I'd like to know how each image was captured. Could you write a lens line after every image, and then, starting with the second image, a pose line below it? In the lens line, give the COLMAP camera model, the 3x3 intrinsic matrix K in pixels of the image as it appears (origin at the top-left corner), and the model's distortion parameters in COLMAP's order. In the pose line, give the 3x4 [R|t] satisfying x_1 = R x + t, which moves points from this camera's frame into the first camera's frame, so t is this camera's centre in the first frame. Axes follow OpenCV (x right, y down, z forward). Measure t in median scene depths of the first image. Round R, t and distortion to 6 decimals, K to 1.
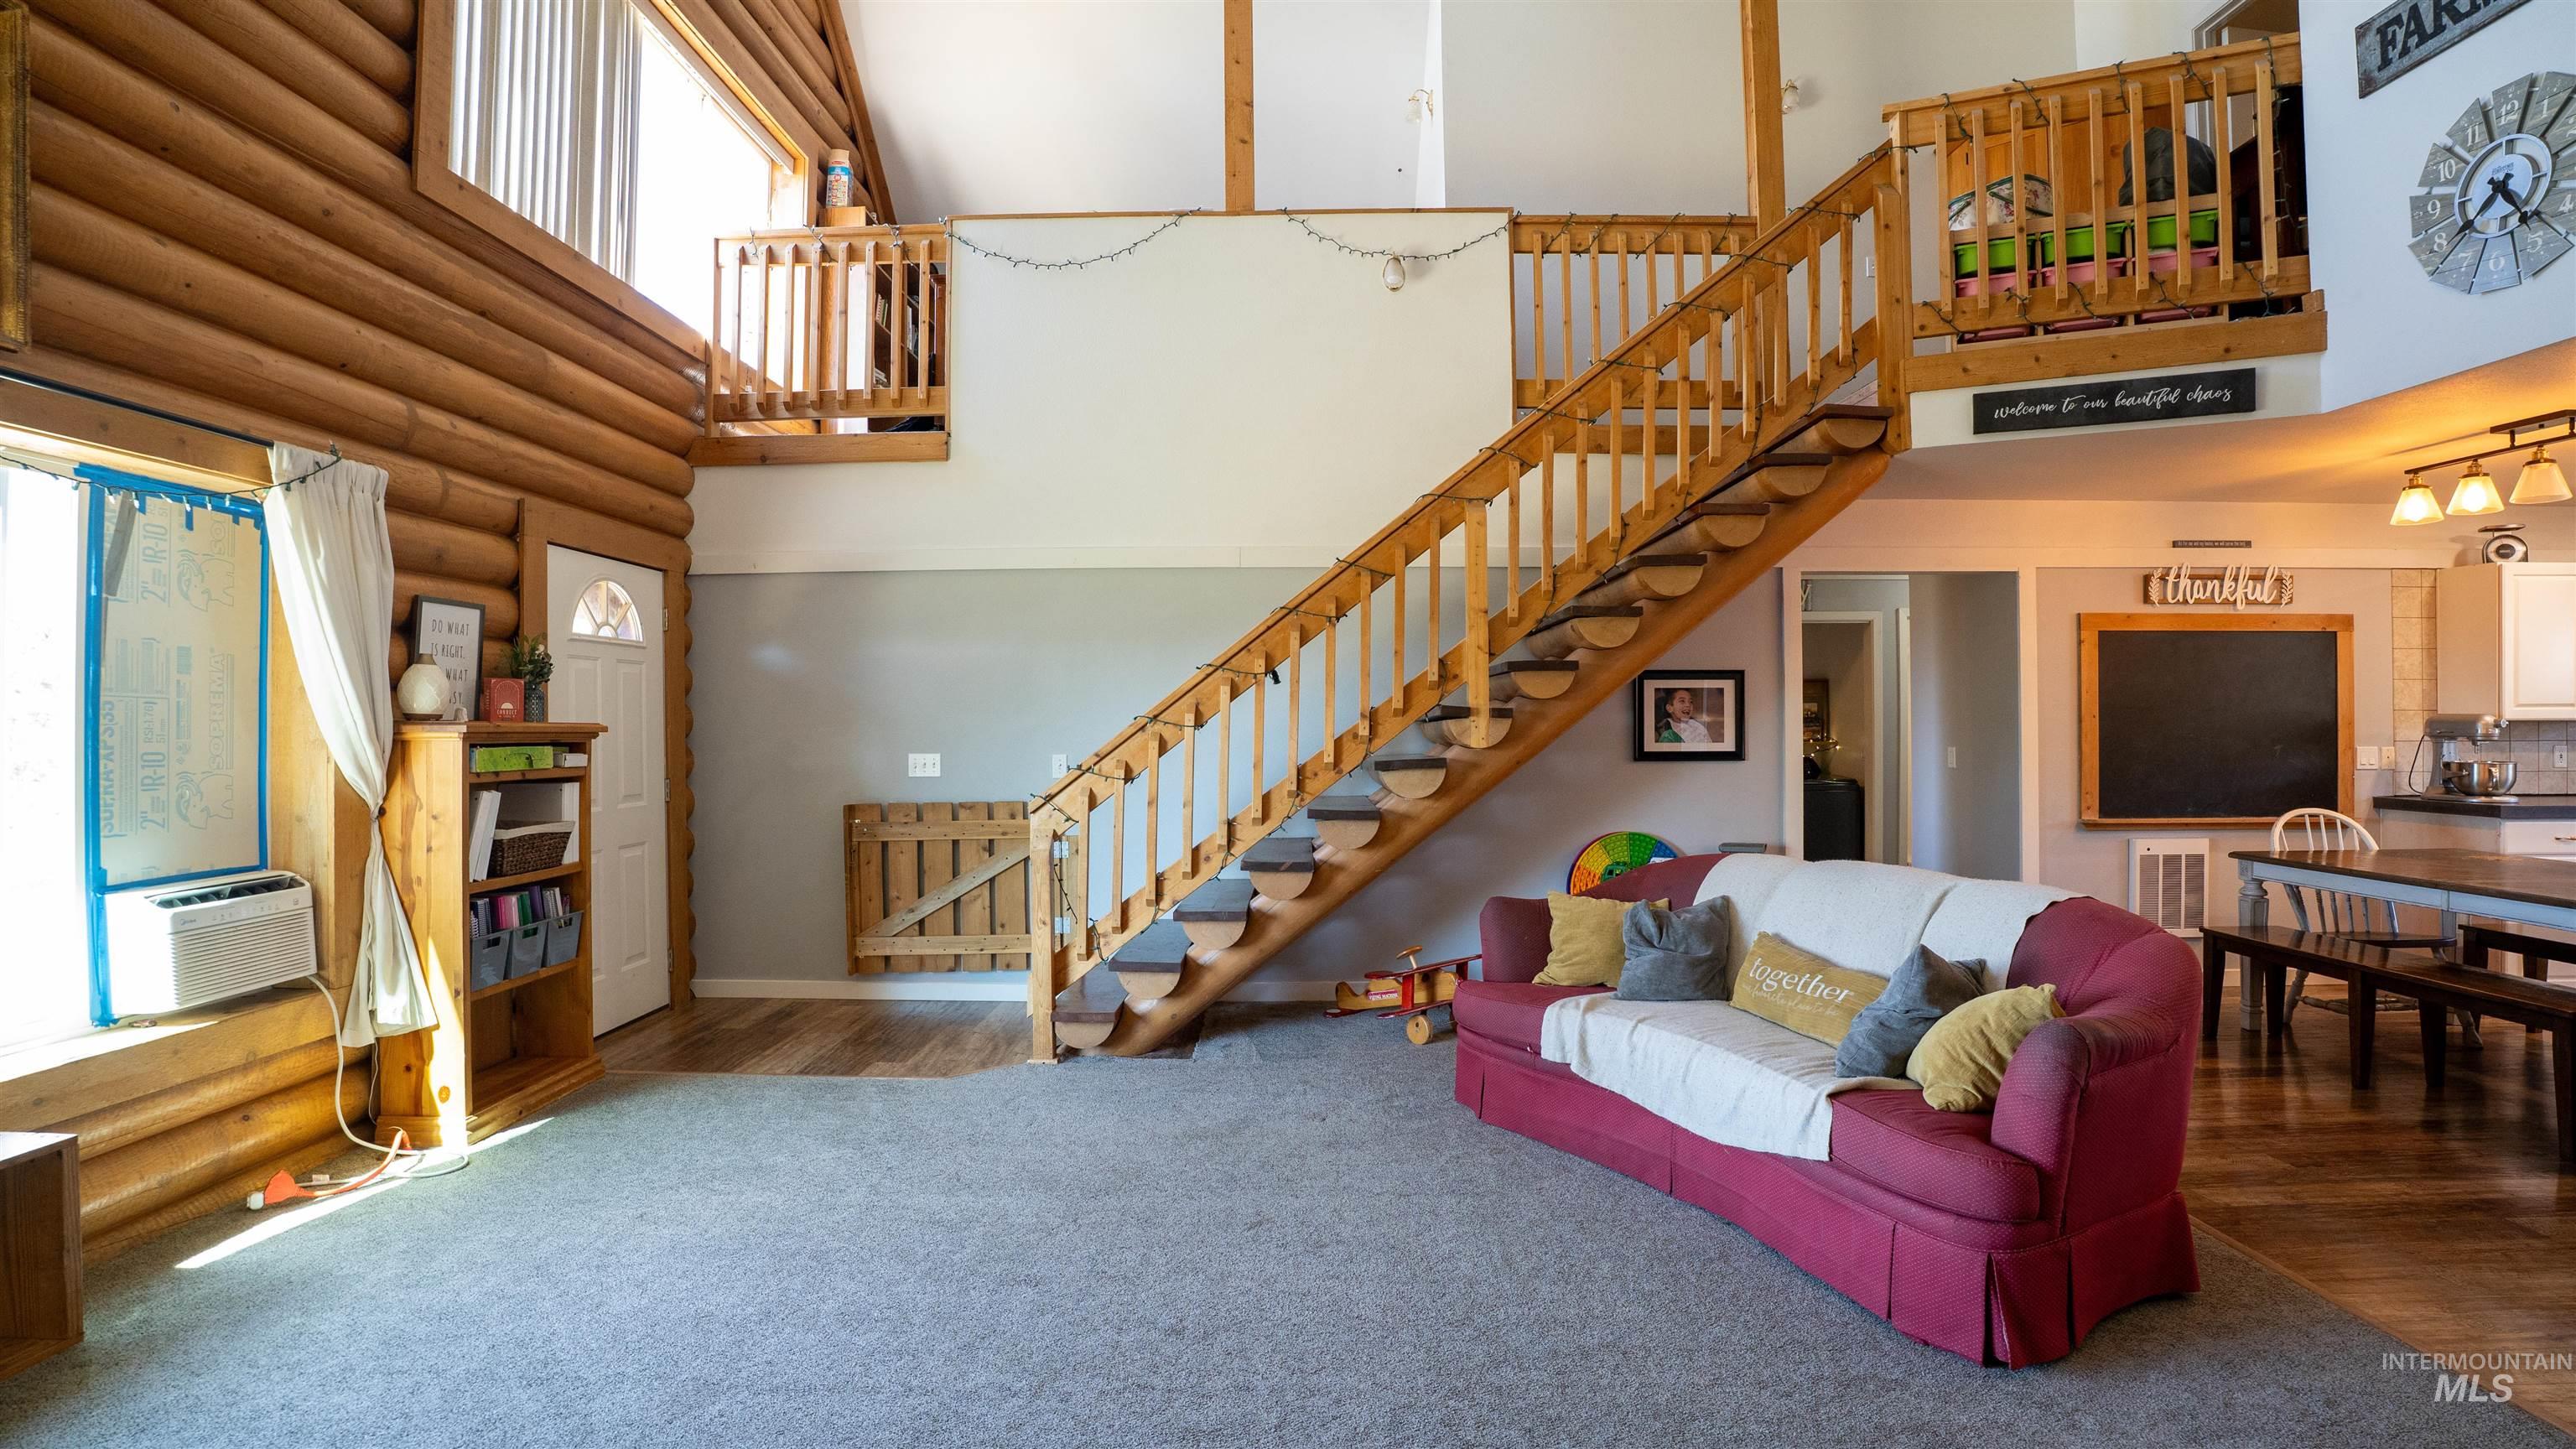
lens RADIAL K [[1204.0, 0, 1293.7], [0, 1204.0, 719.5], [0, 0, 1]] dist [-0.050778, 0.005454]
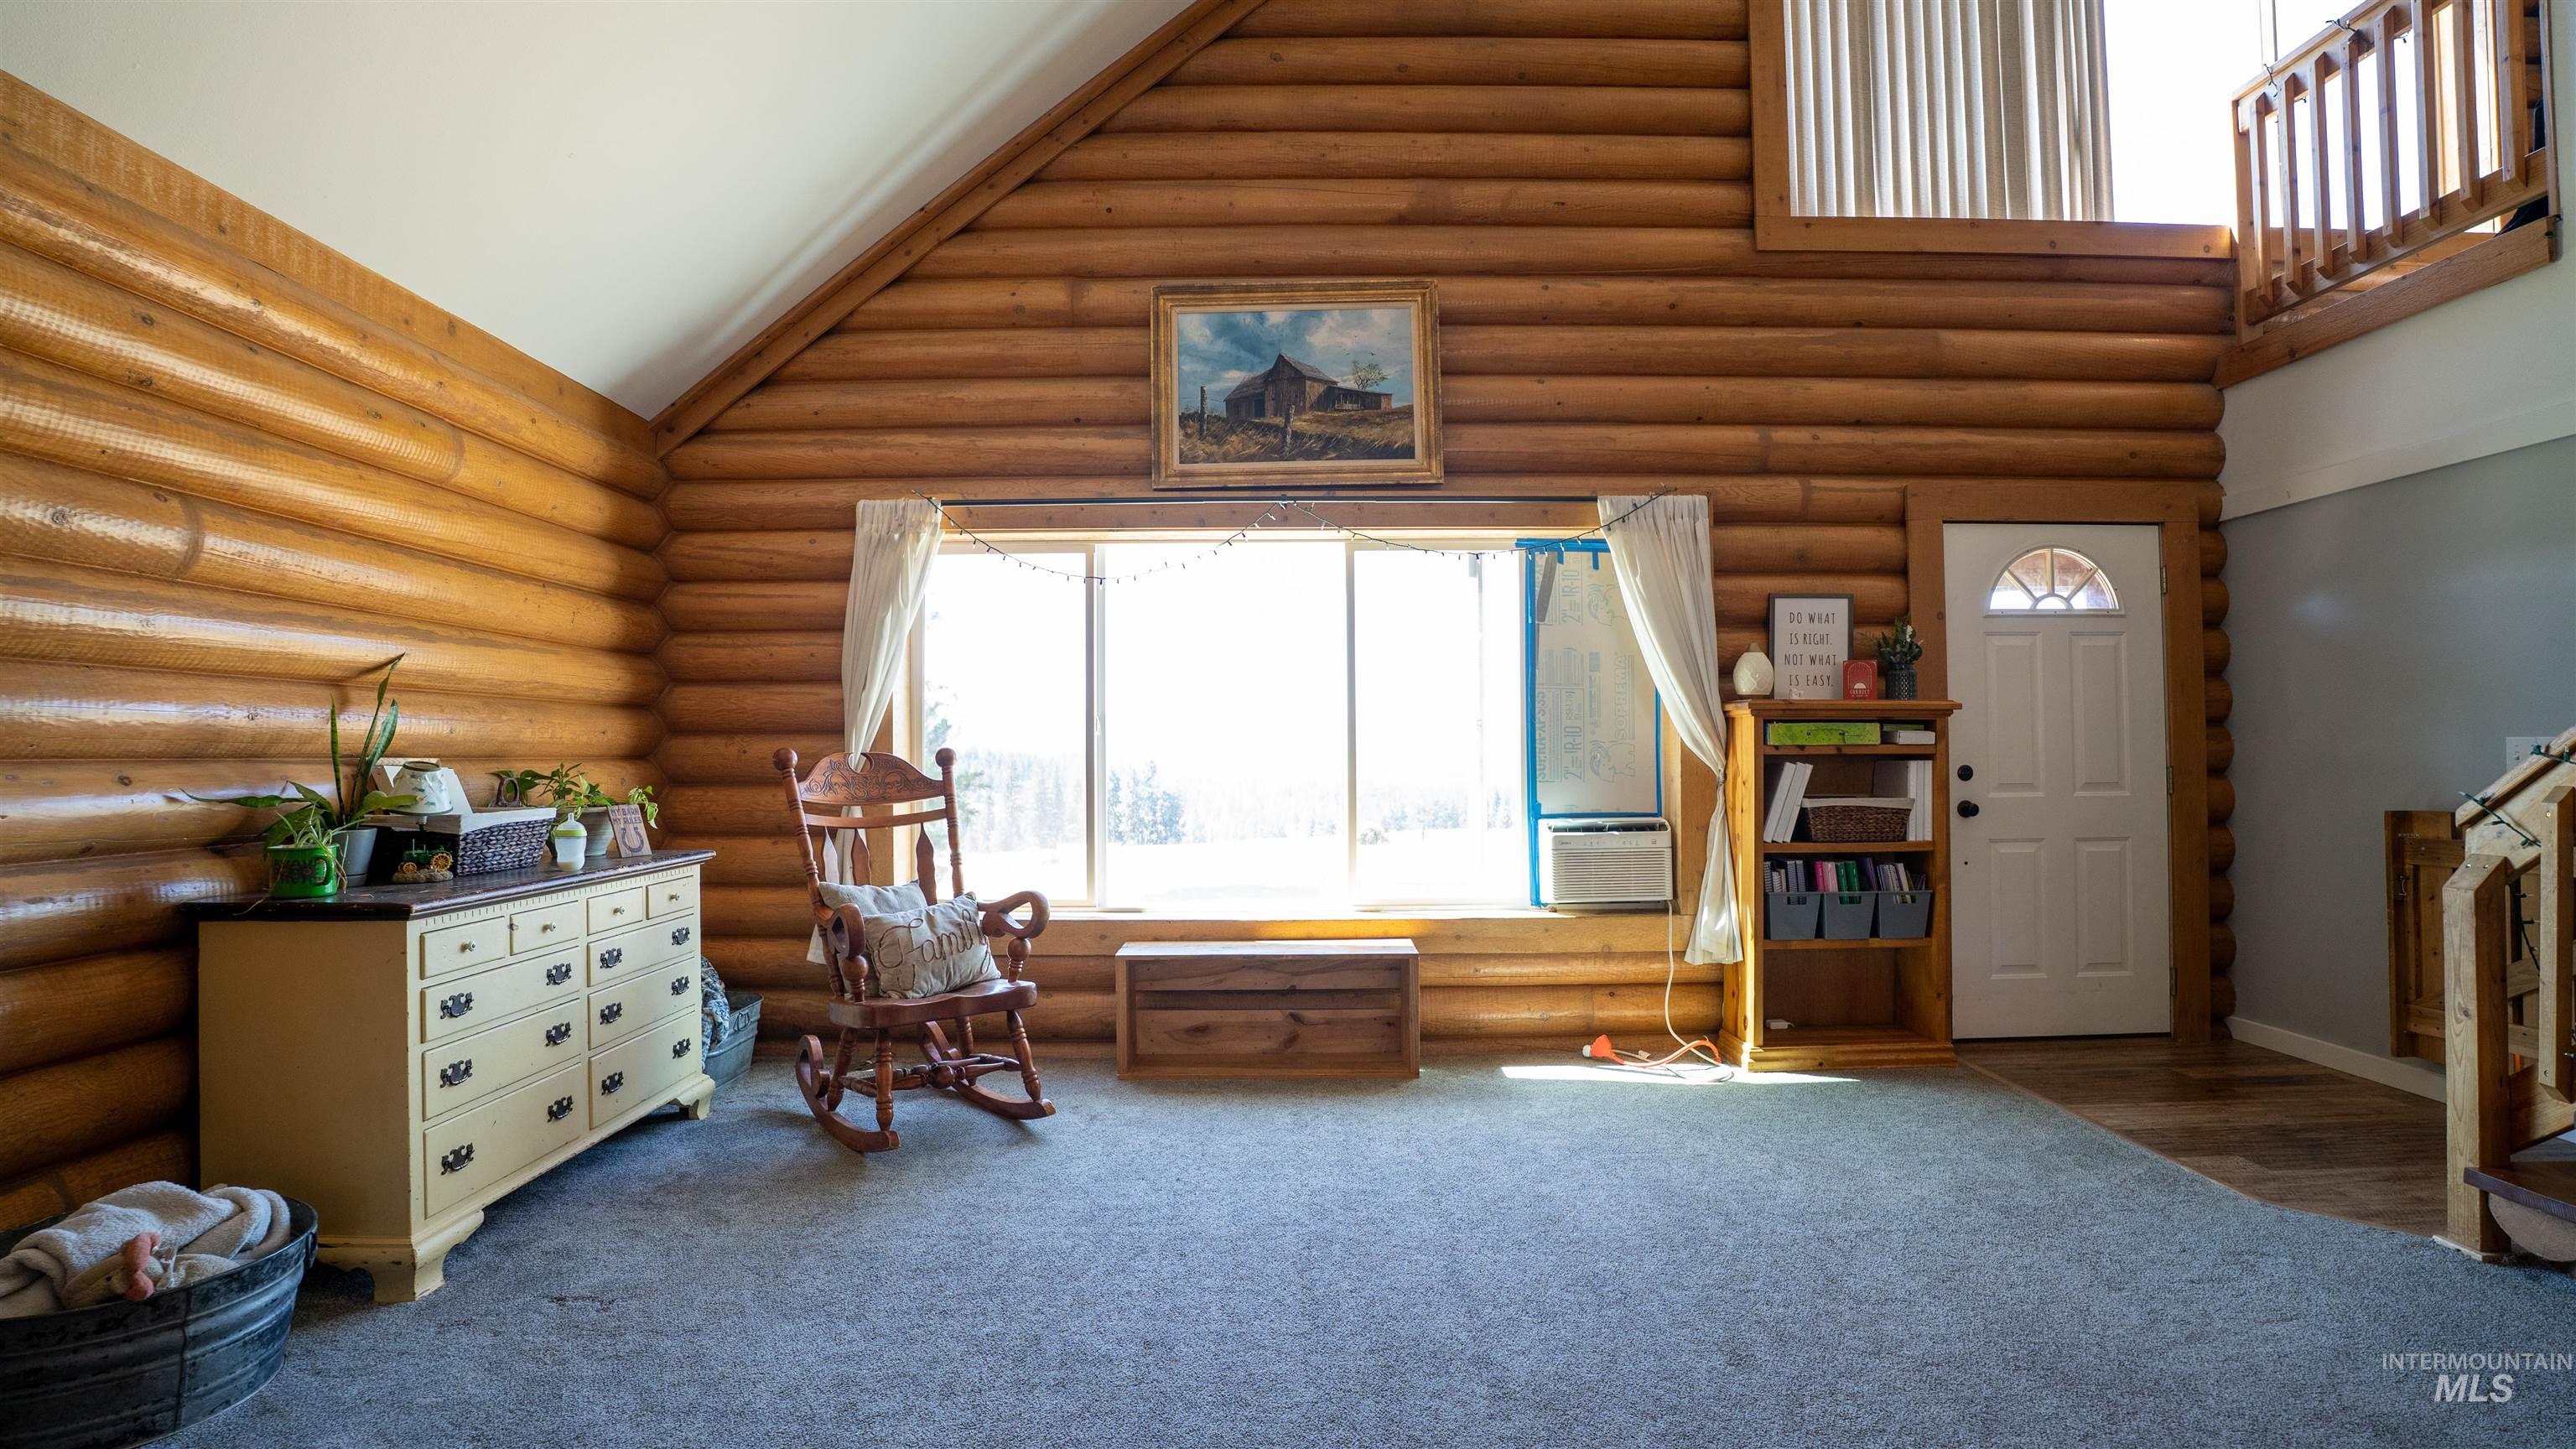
lens RADIAL K [[1204.0, 0, 1282.8], [0, 1204.0, 725.4], [0, 0, 1]] dist [-0.050778, 0.005454]
pose [[0.005952, -0.015860, -0.999857, 0.414754], [0.008039, 0.999843, -0.015812, 0.038094], [0.999950, -0.007944, 0.006079, 0.491629]]
